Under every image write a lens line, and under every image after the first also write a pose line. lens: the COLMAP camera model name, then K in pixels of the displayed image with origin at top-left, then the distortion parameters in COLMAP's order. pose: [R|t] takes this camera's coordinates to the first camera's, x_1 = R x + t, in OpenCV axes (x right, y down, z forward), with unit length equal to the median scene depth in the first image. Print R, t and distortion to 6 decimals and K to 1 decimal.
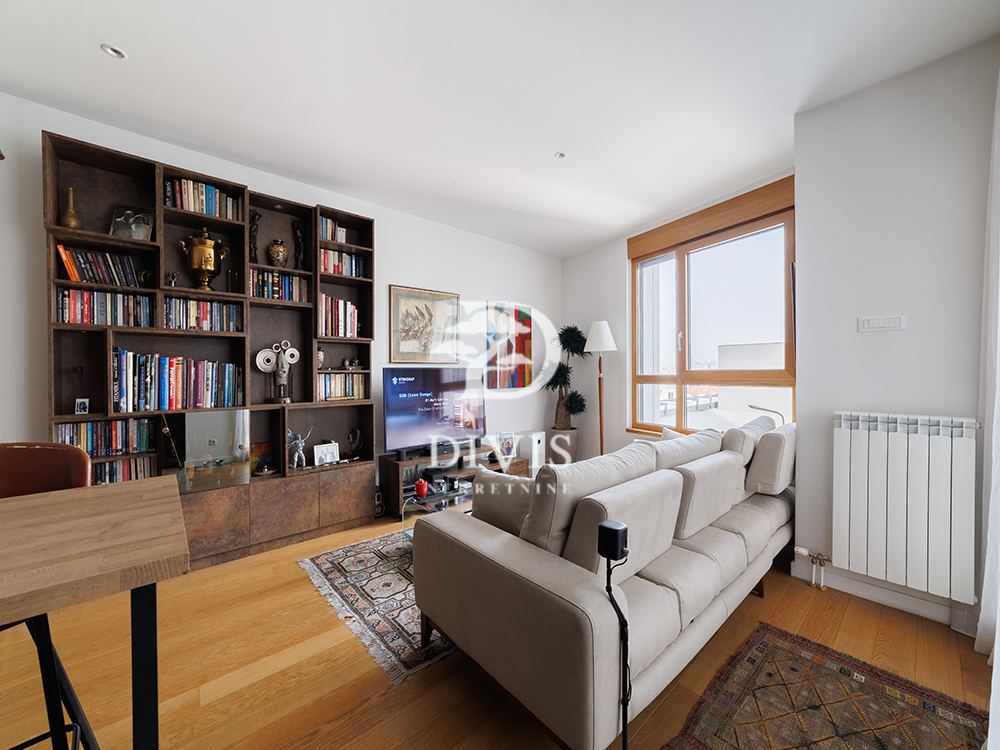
lens RADIAL K [[386.1, 0, 505.6], [0, 386.1, 373.5], [0, 0, 1]] dist [-0.016687, 0.007327]
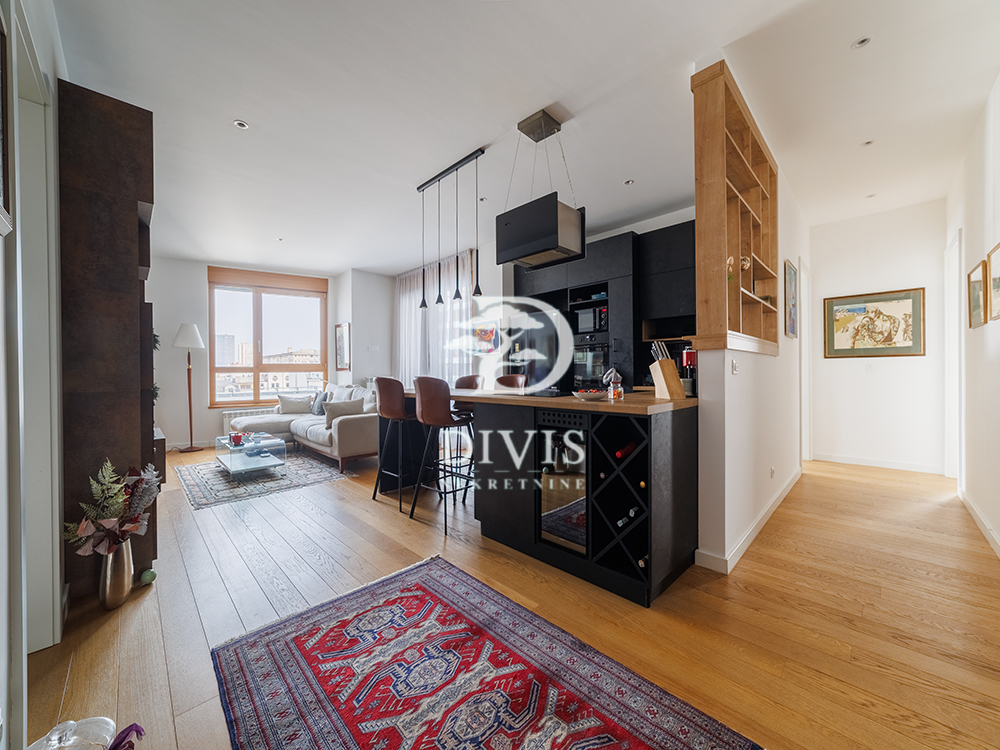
lens RADIAL K [[386.1, 0, 498.2], [0, 386.1, 373.7], [0, 0, 1]] dist [-0.016687, 0.007327]
pose [[-0.041917, 0.000345, 0.999121, -1.919297], [0.013072, 0.999915, 0.000203, 0.074994], [-0.999036, 0.013069, -0.041918, 0.090115]]
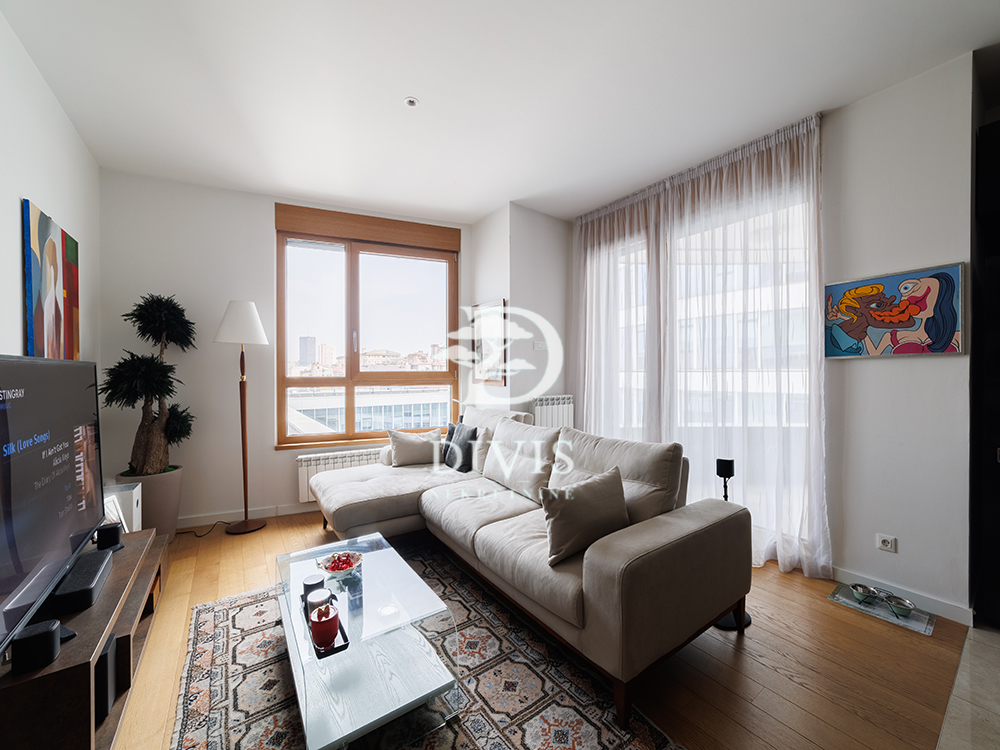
lens RADIAL K [[386.1, 0, 500.4], [0, 386.1, 375.4], [0, 0, 1]] dist [-0.016687, 0.007327]
pose [[0.111437, -0.003333, 0.993766, -0.728622], [0.005786, 0.999980, 0.002705, 0.000696], [-0.993755, 0.005448, 0.111454, 0.842207]]
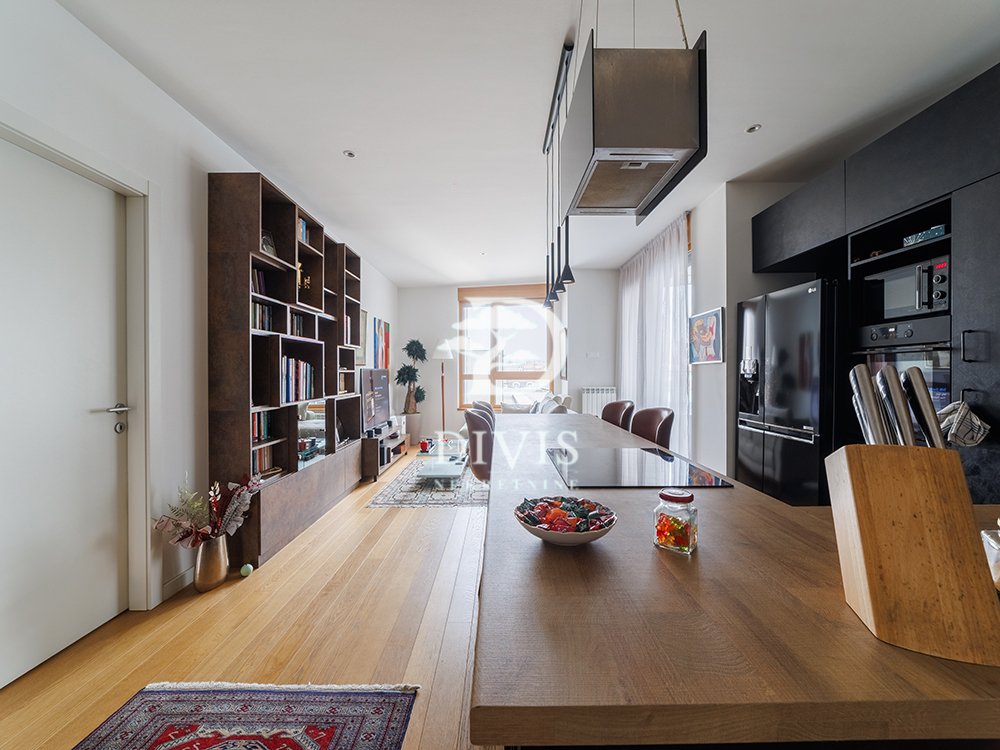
lens RADIAL K [[386.1, 0, 498.6], [0, 386.1, 371.6], [0, 0, 1]] dist [-0.016687, 0.007327]
pose [[0.670275, 0.003767, 0.742104, -1.342634], [0.002069, 0.999974, -0.006945, 0.006969], [-0.742110, 0.006191, 0.670249, -0.321881]]
